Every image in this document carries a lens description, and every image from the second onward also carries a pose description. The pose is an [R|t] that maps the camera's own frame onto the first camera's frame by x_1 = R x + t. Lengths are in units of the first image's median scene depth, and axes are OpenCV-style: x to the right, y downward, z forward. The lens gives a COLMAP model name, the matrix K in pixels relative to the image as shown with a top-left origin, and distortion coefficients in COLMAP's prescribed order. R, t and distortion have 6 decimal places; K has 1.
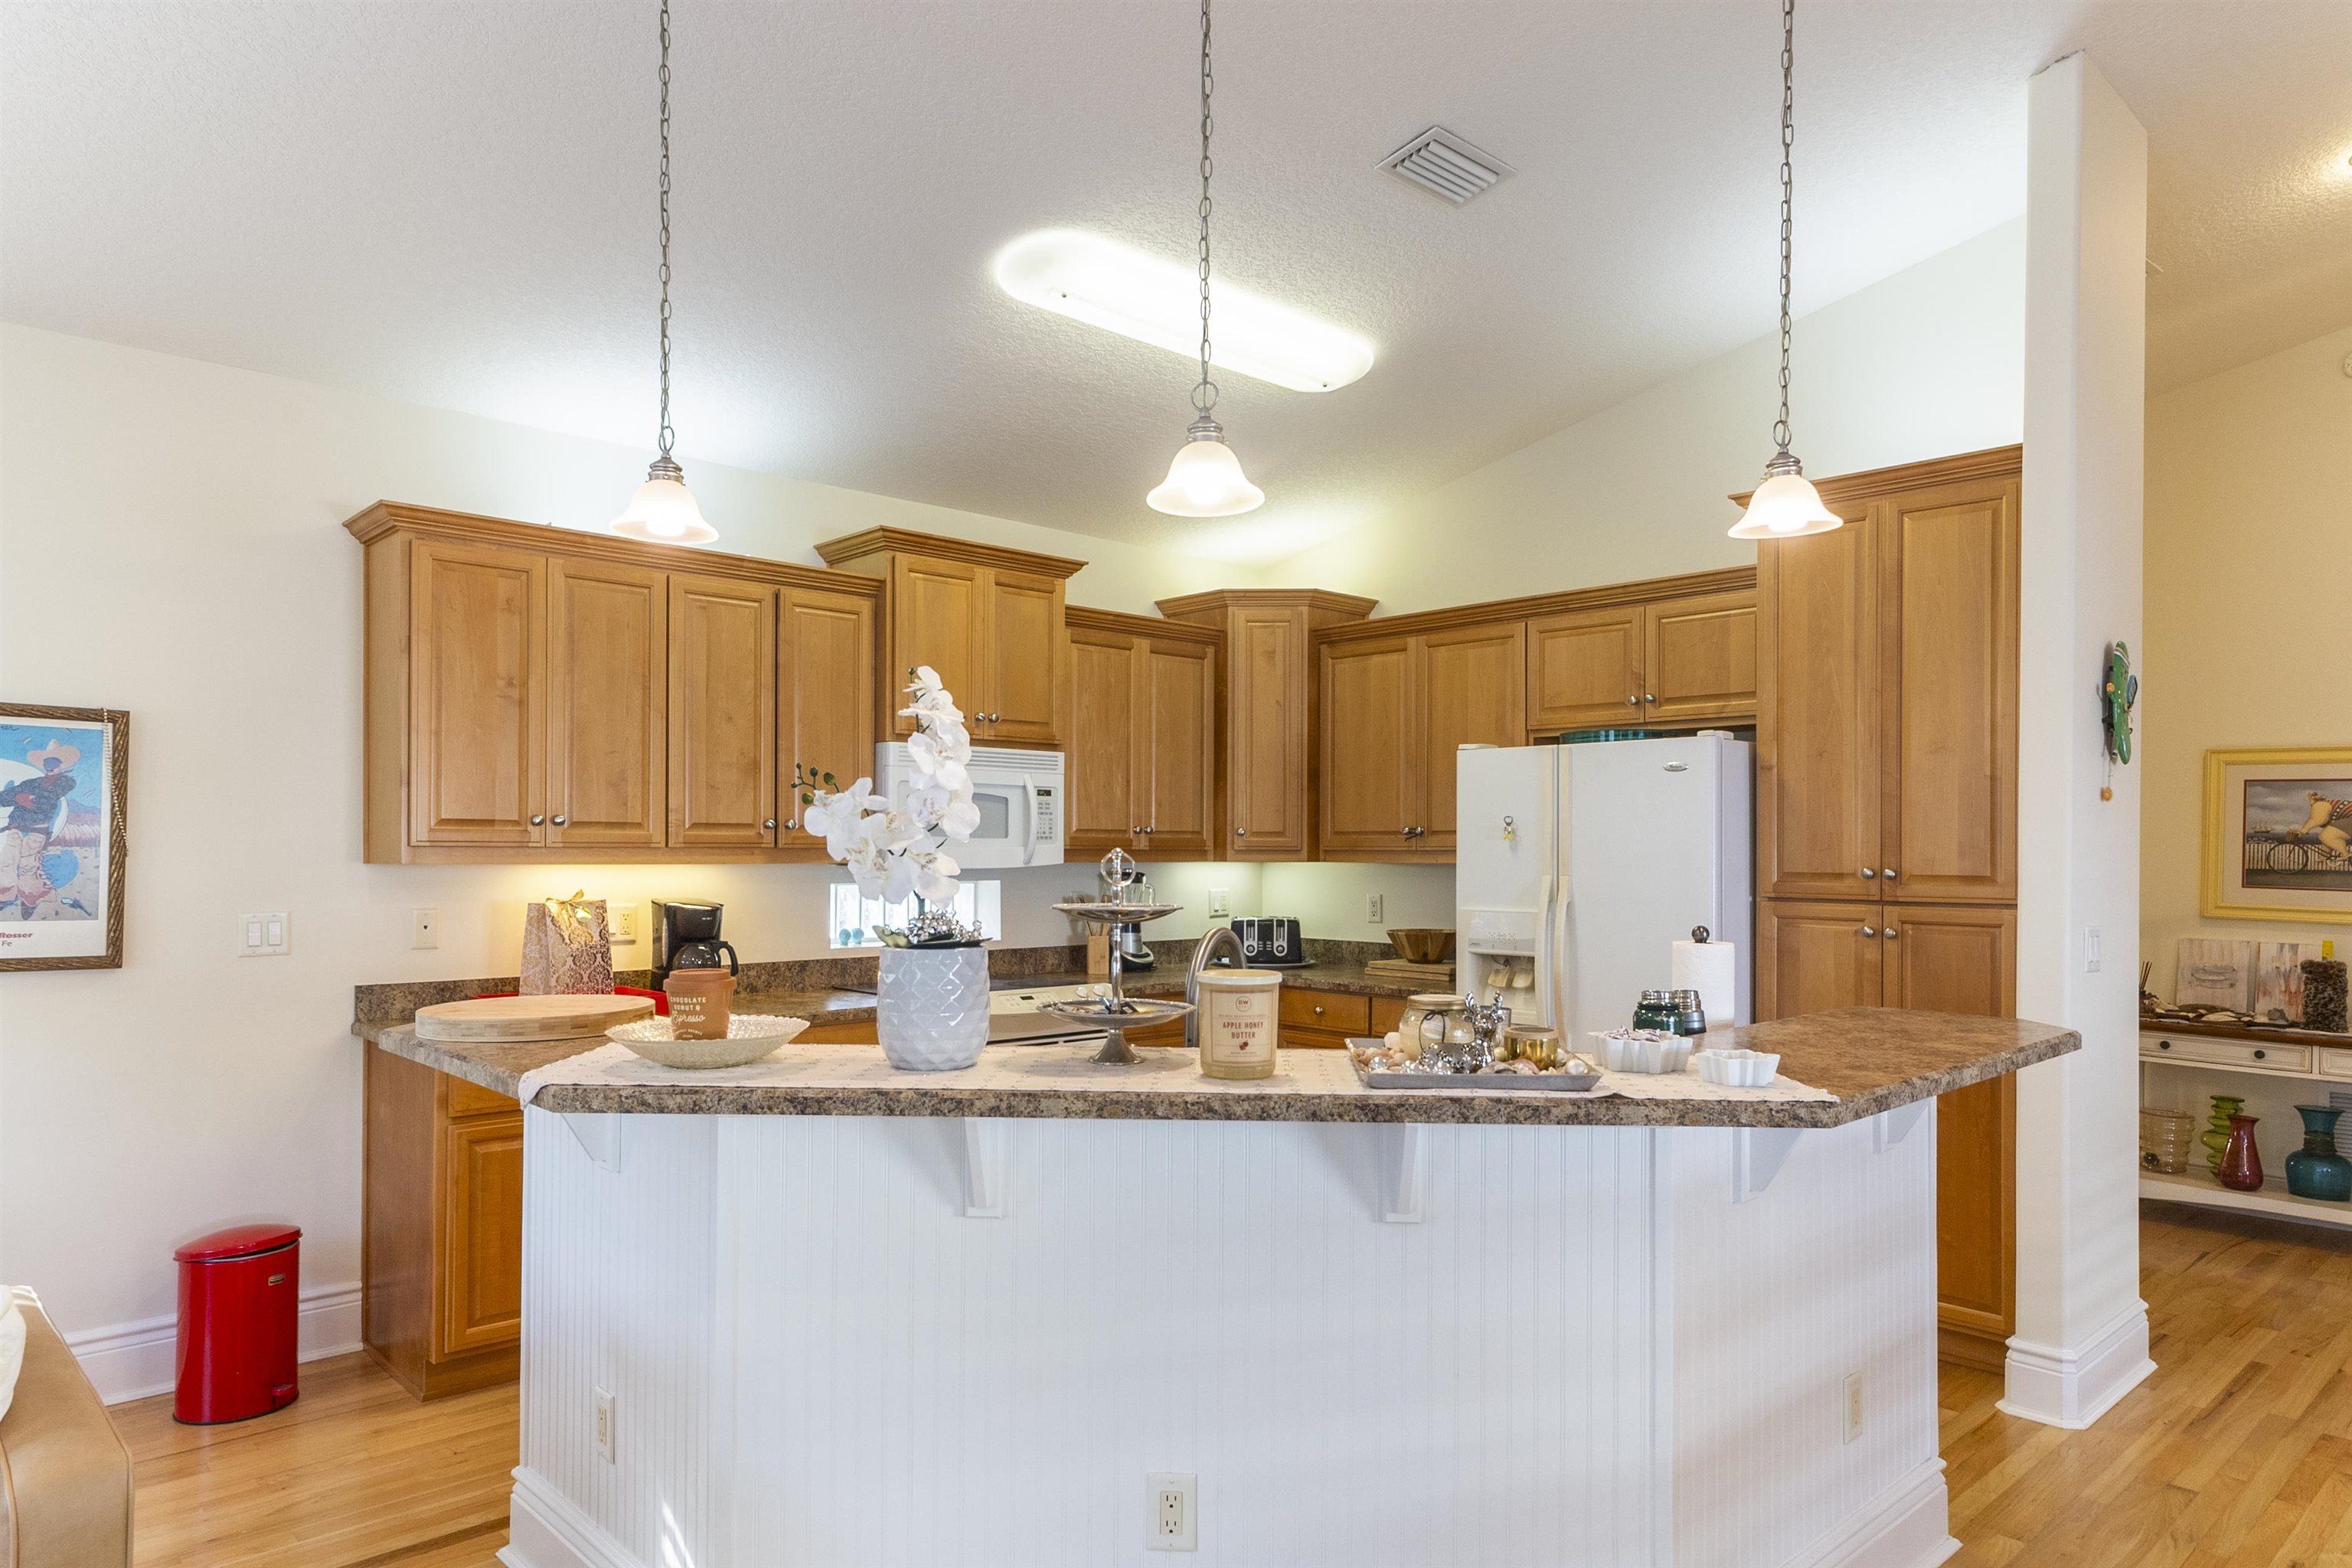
lens RADIAL K [[1469.2, 0, 1162.0], [0, 1469.2, 842.7], [0, 0, 1]] dist [0.021610, 0.001258]
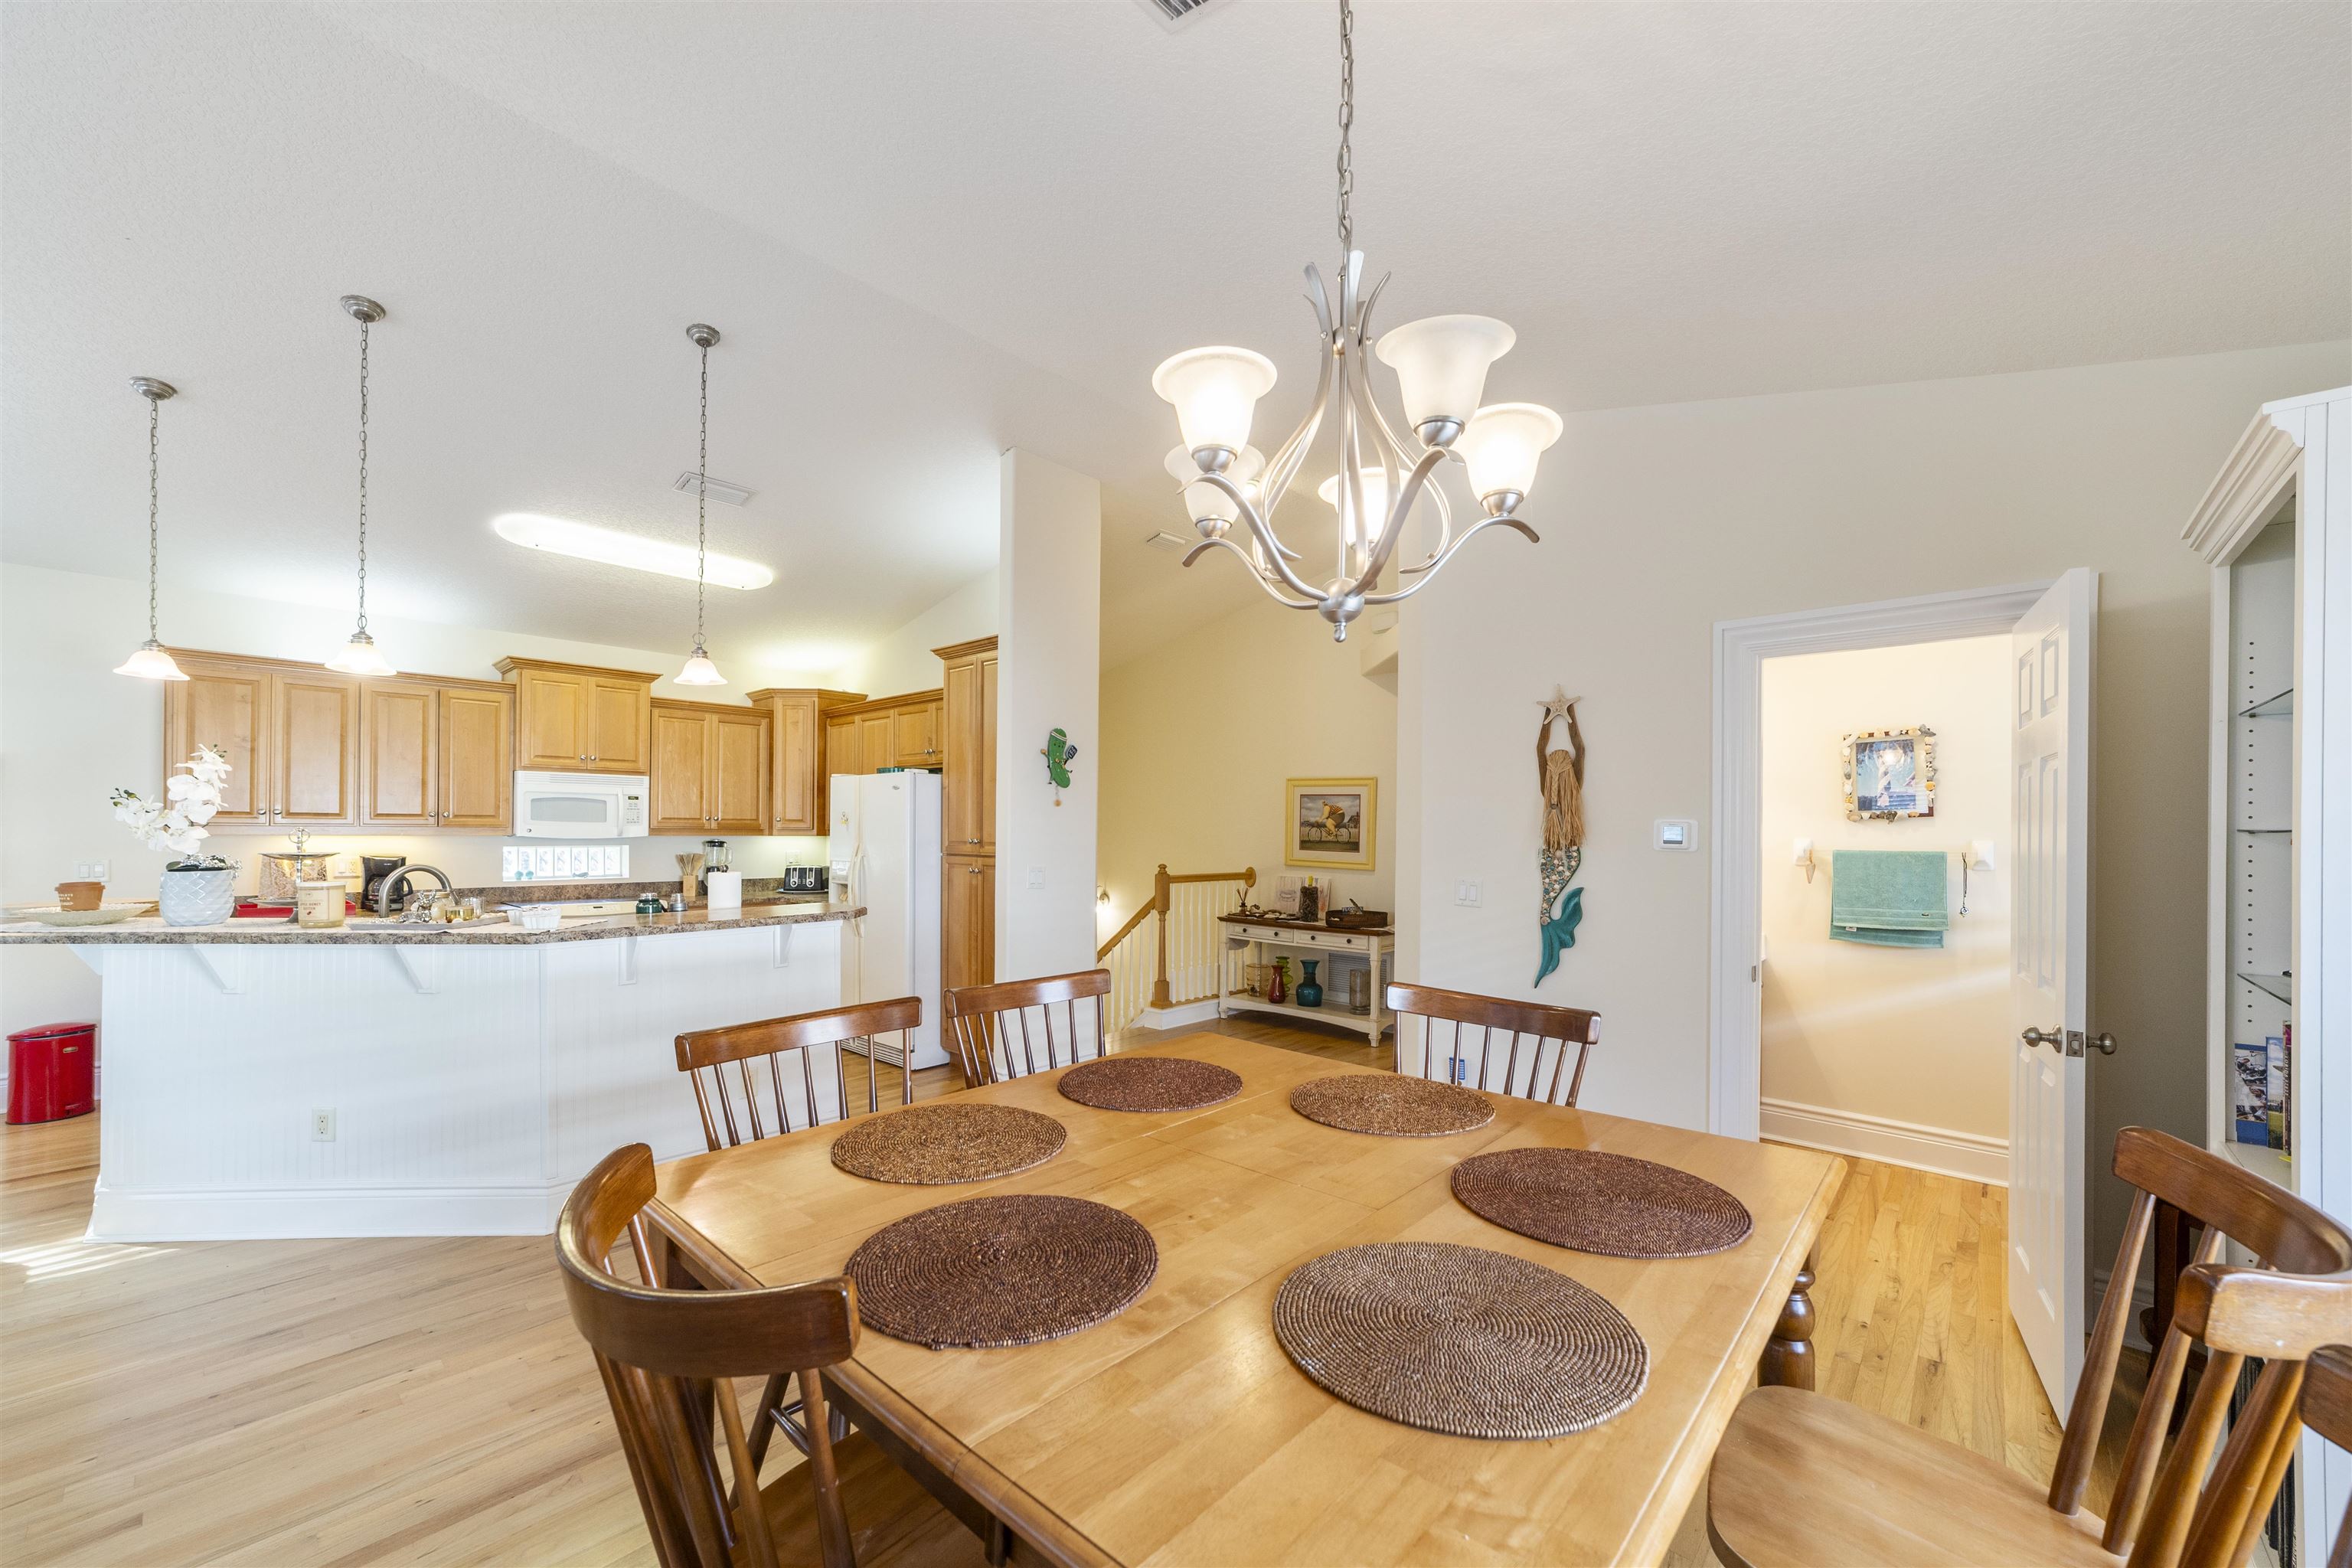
lens RADIAL K [[914.8, 0, 1178.2], [0, 914.8, 828.7], [0, 0, 1]] dist [-0.015060, 0.007725]
pose [[0.997061, 0.002902, 0.076554, 0.565013], [-0.003038, 0.999994, 0.001665, 0.001052], [-0.076549, -0.001892, 0.997064, -0.219104]]
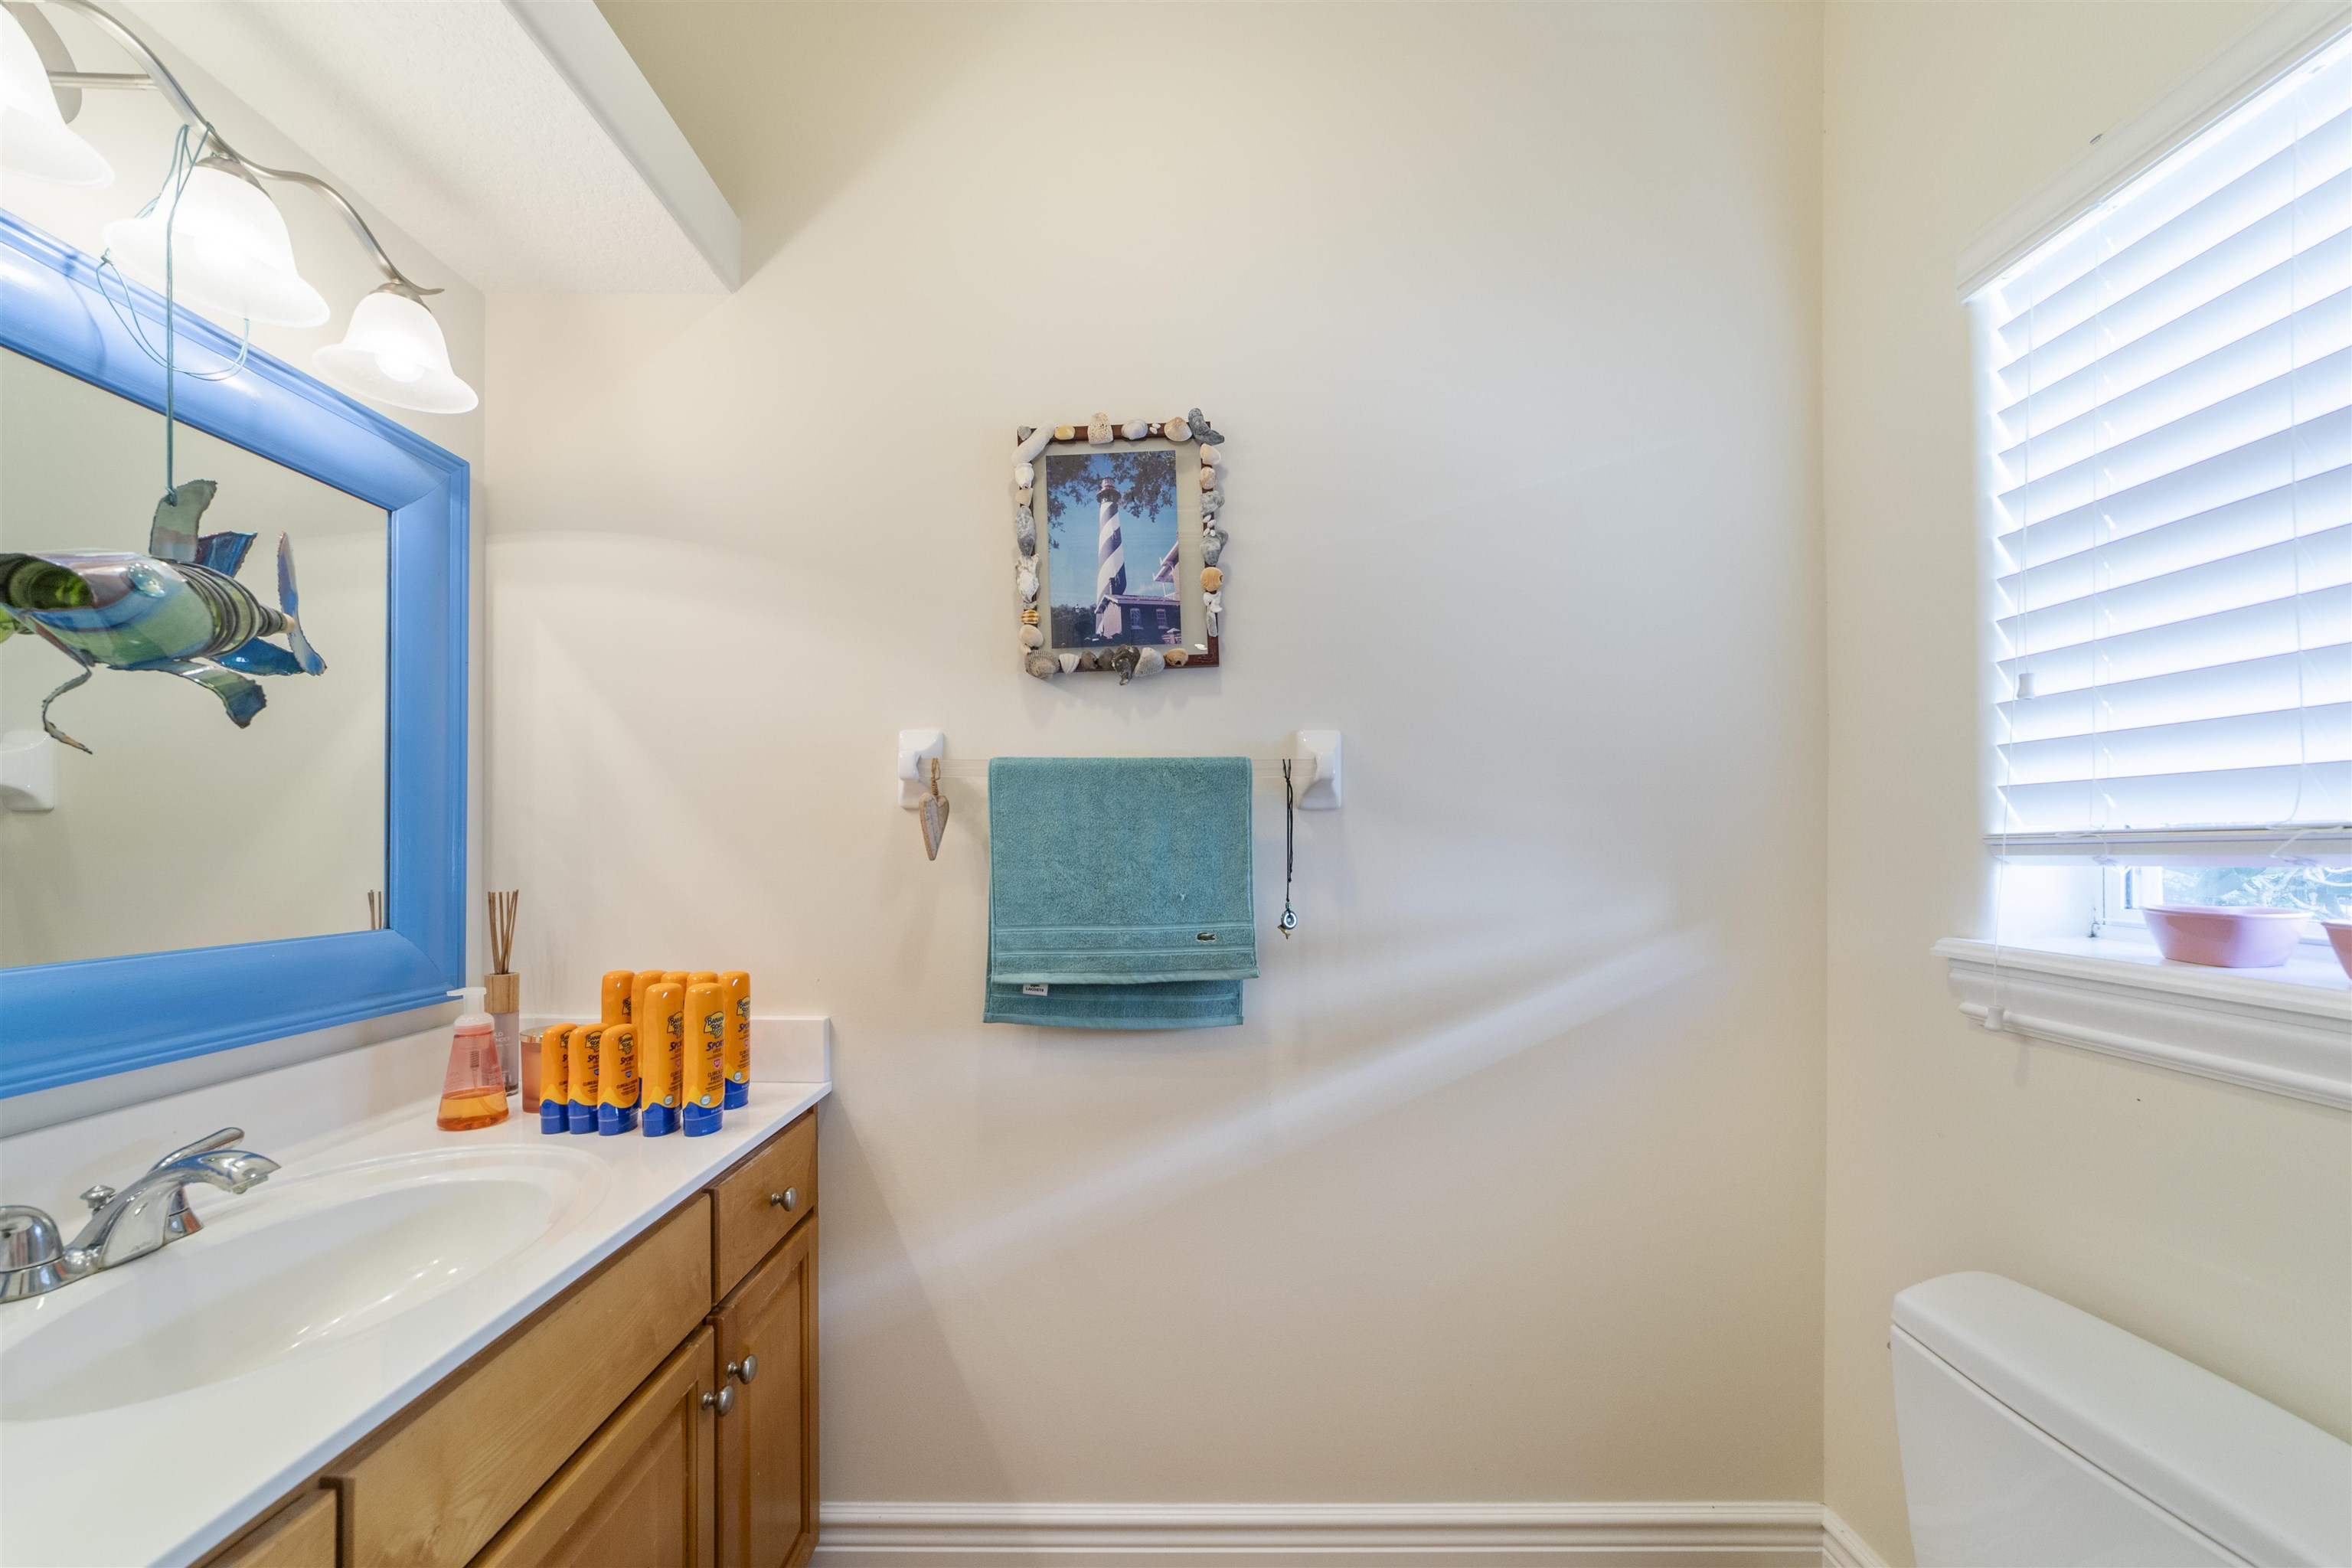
lens RADIAL K [[914.8, 0, 1170.5], [0, 914.8, 796.2], [0, 0, 1]] dist [-0.015060, 0.007725]
pose [[0.688712, 0.004994, 0.725018, 1.058826], [0.002369, 0.999955, -0.009139, 0.034348], [-0.725032, 0.008012, 0.688669, 0.329335]]
